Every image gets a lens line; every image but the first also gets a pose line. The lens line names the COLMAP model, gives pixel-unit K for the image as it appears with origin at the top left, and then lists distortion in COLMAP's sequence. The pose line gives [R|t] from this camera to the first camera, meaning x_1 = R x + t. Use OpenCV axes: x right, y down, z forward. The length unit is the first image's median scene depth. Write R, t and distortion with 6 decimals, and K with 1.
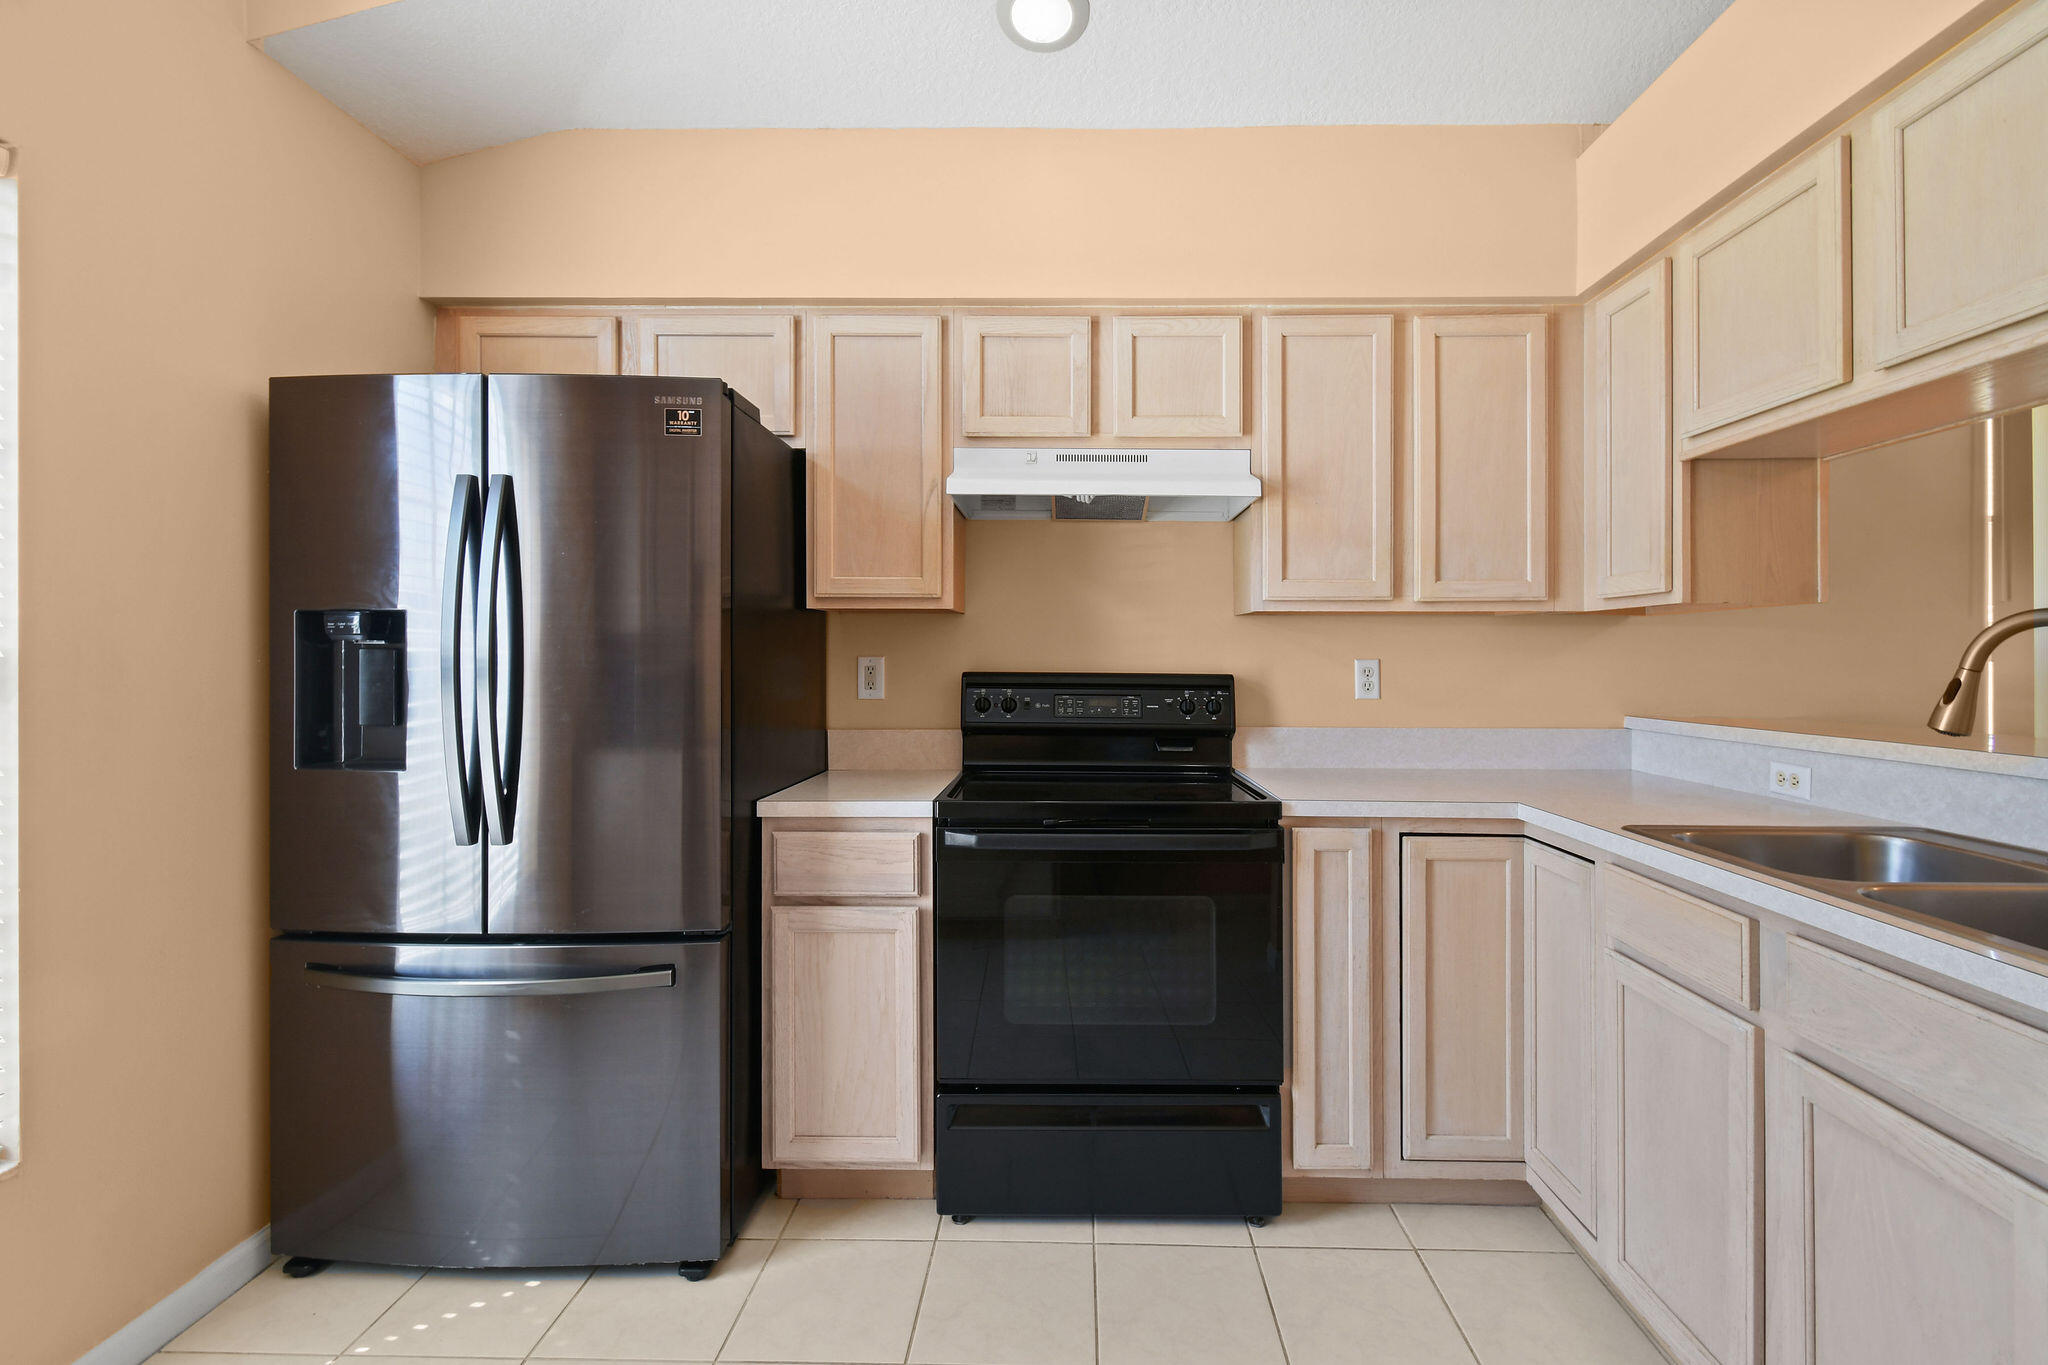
lens RADIAL K [[953.1, 0, 1070.0], [0, 953.1, 654.1], [0, 0, 1]] dist [0.005492, 0.000344]
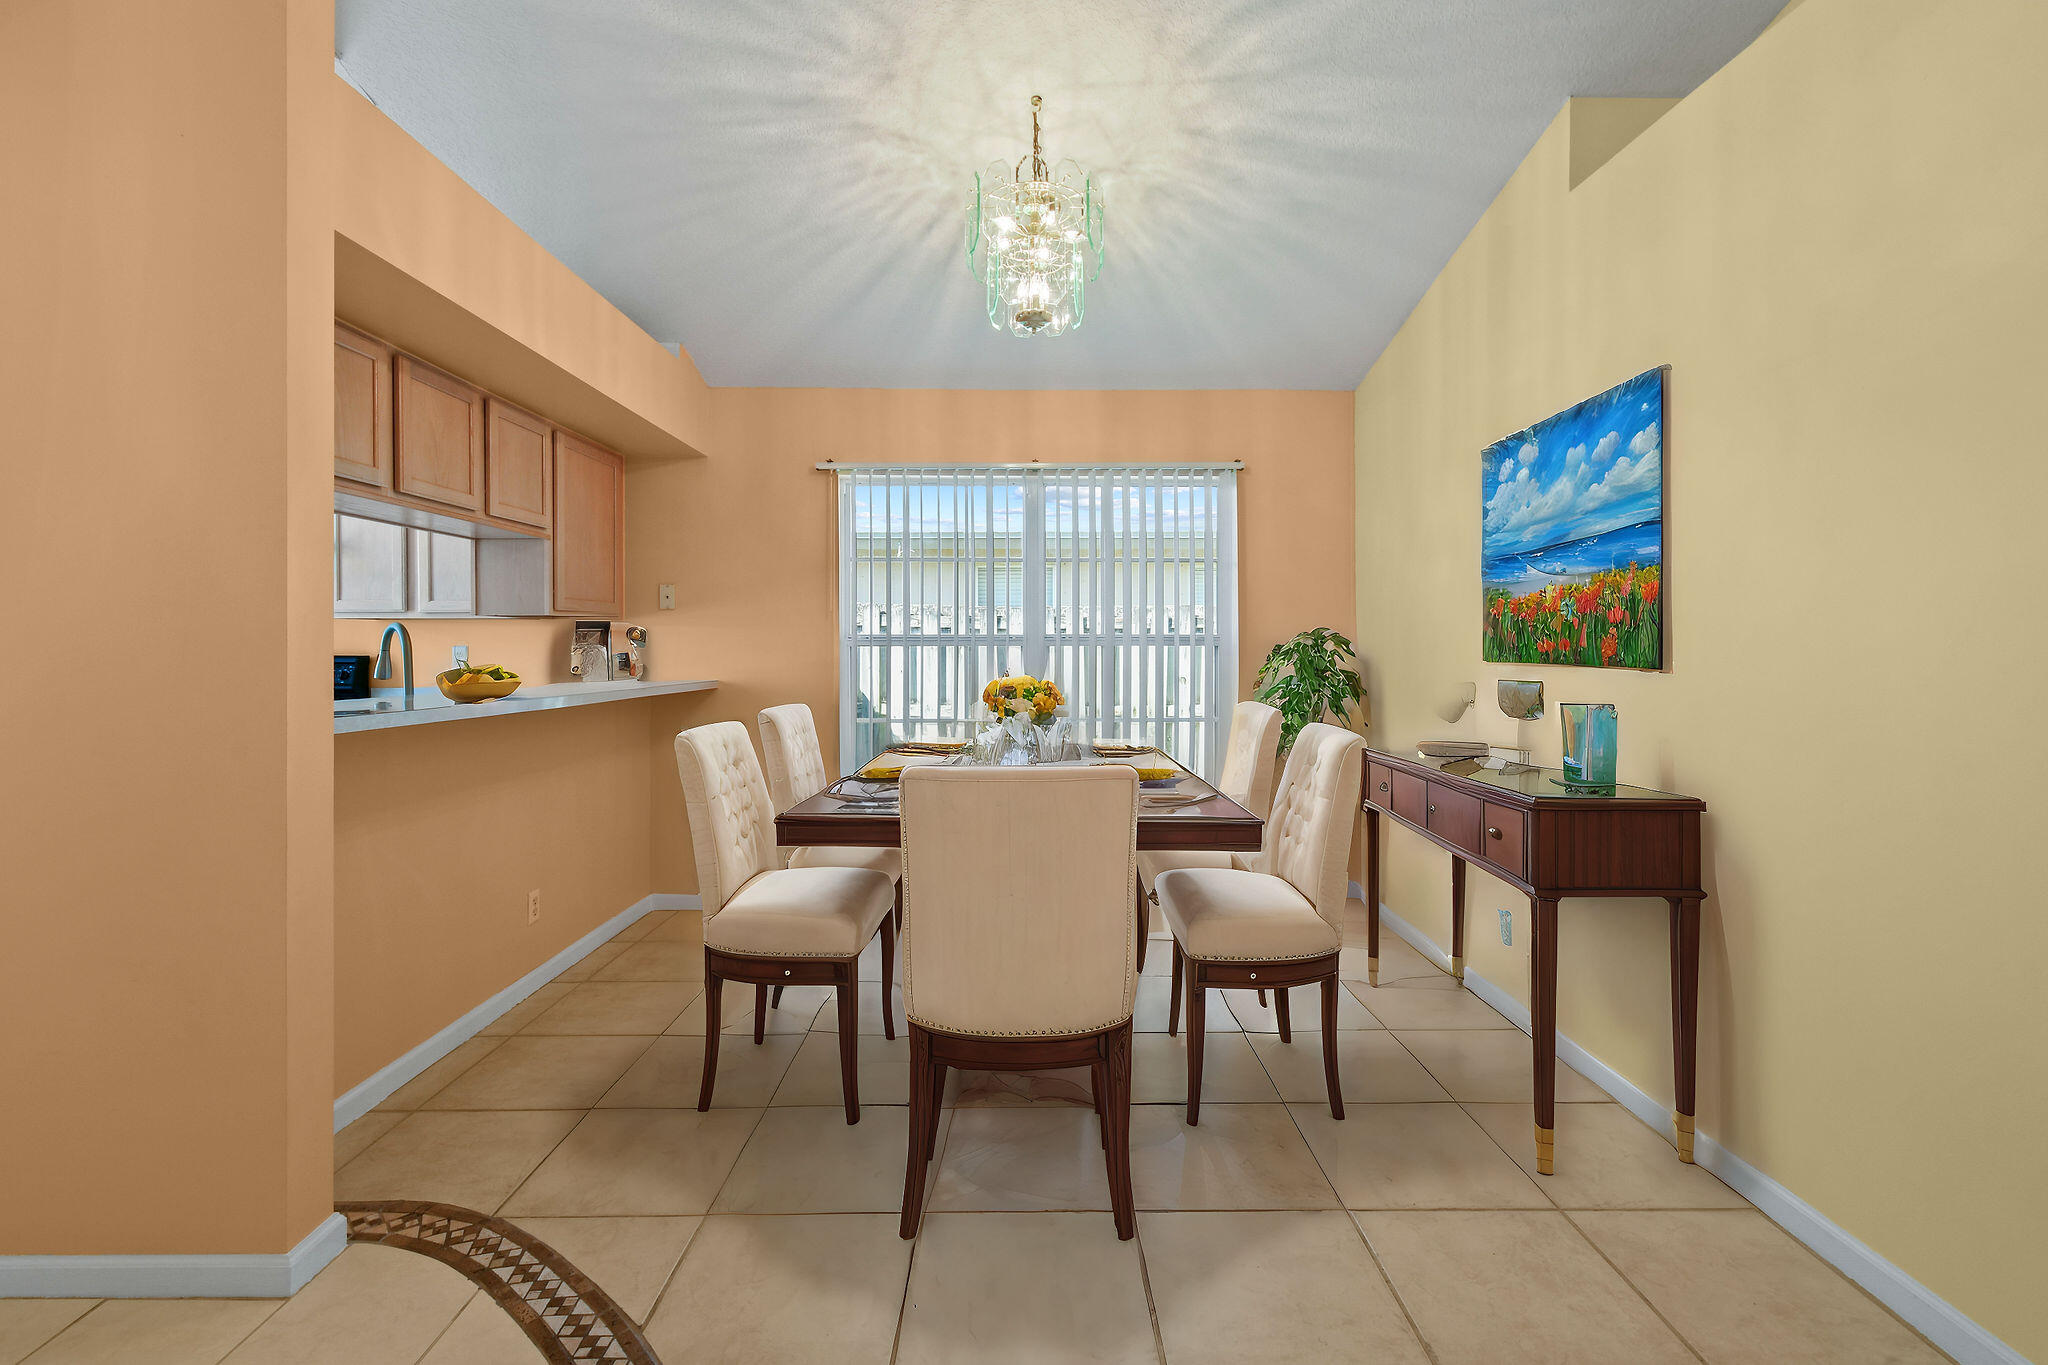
lens RADIAL K [[907.4, 0, 1021.9], [0, 907.4, 643.0], [0, 0, 1]] dist [0.005224, -0.000148]
pose [[0.999212, -0.002803, 0.039597, 1.603355], [0.002764, 0.999996, 0.001039, 0.001686], [-0.039599, -0.000929, 0.999215, -0.807636]]
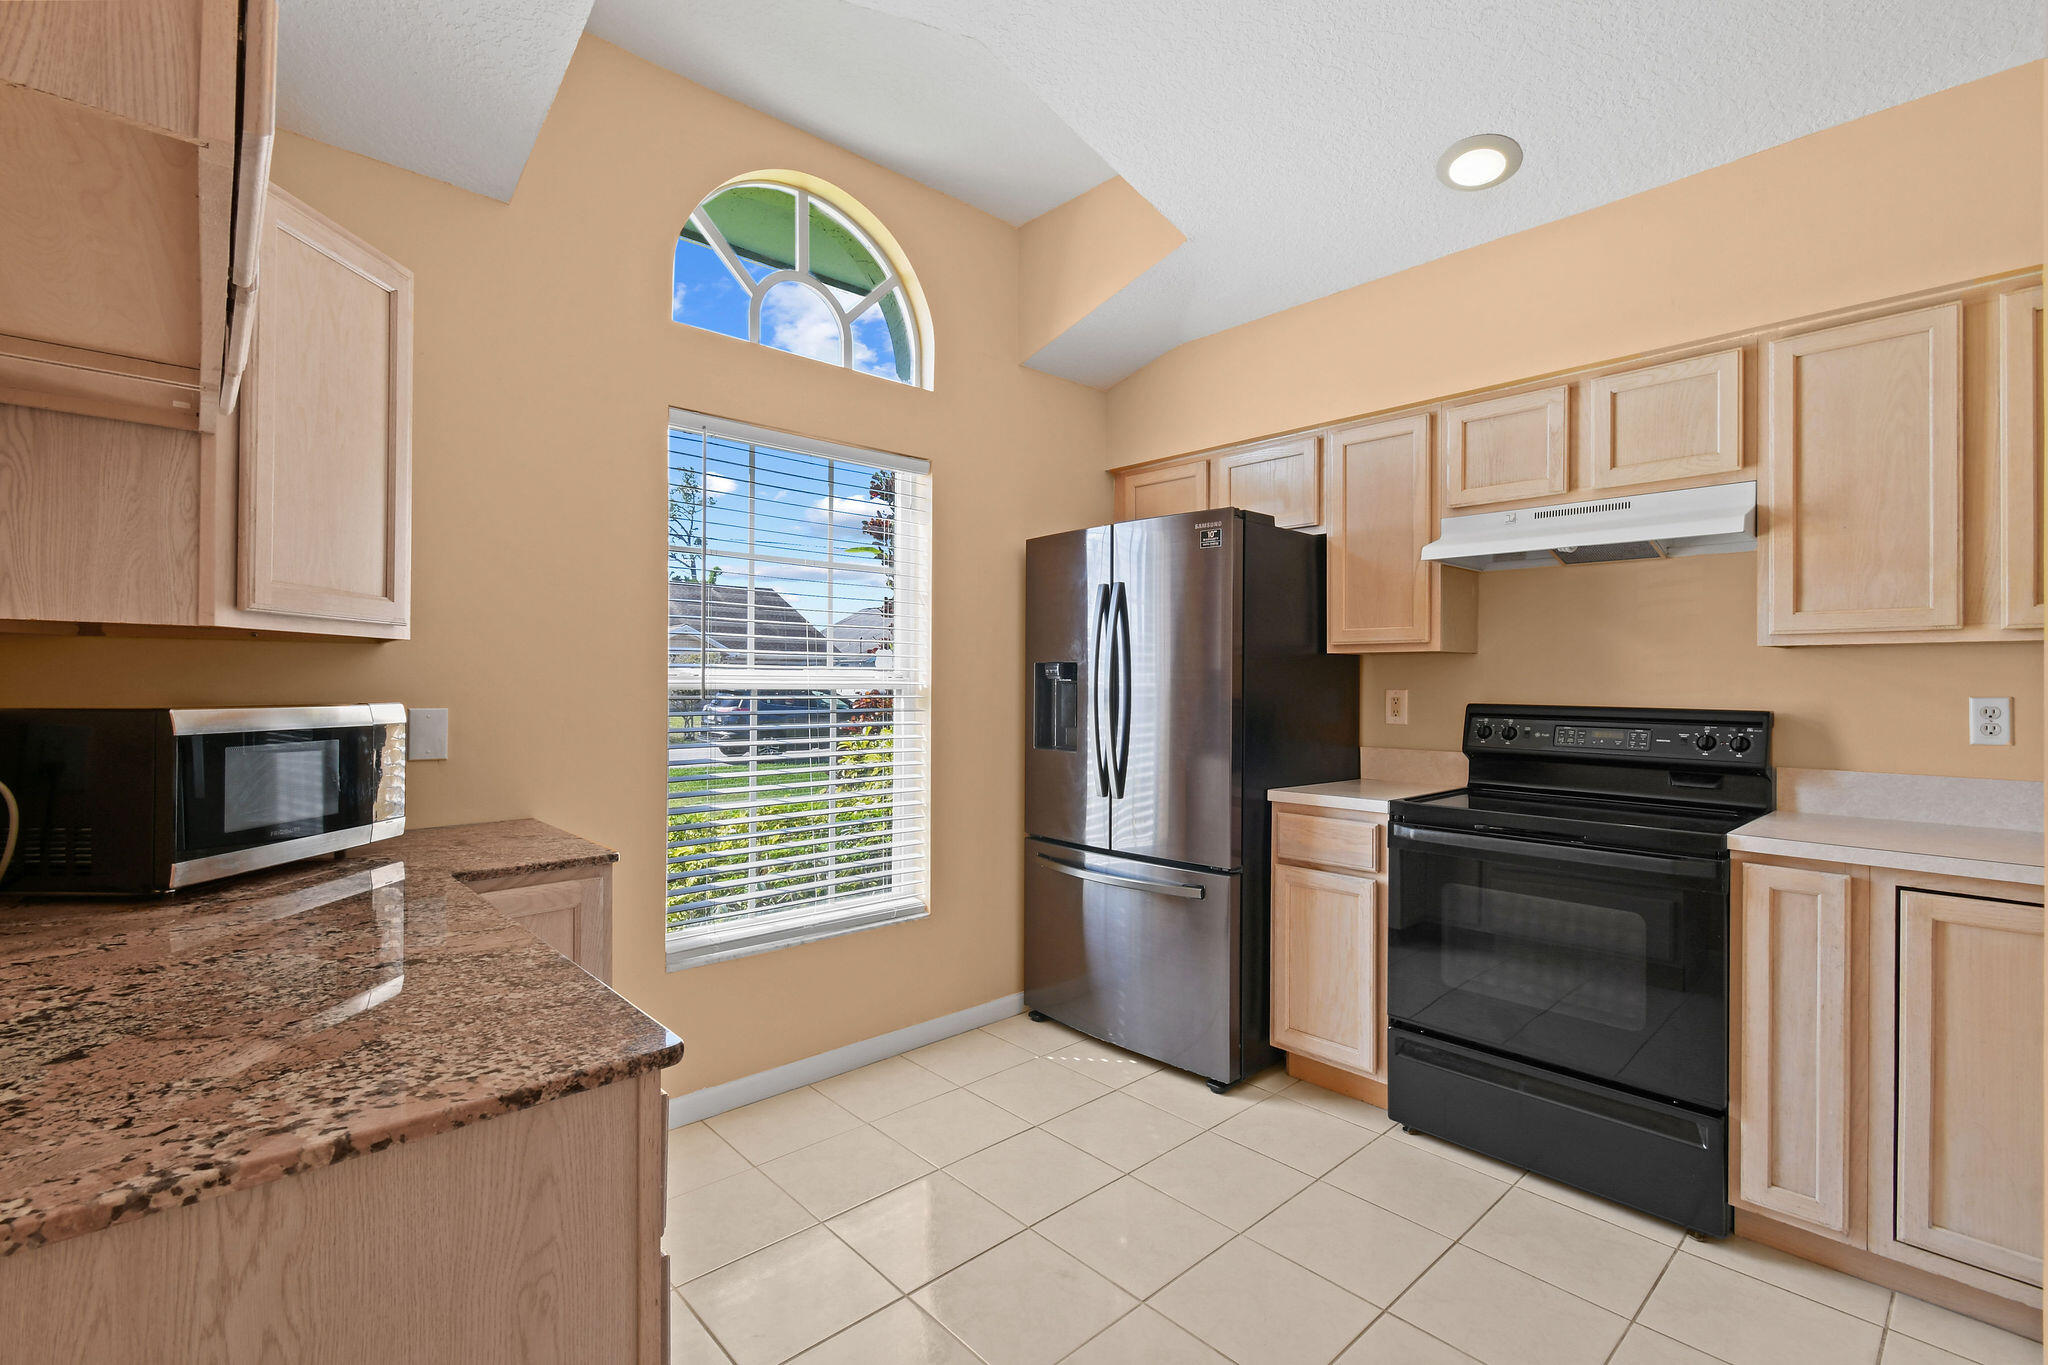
lens RADIAL K [[897.9, 0, 1022.3], [0, 897.9, 682.0], [0, 0, 1]] dist [0.009769, -0.000278]
pose [[0.697407, 0.000937, -0.716675, 0.381466], [-0.003113, 0.999994, -0.001722, -0.005129], [0.716669, 0.003432, 0.697405, -0.212269]]
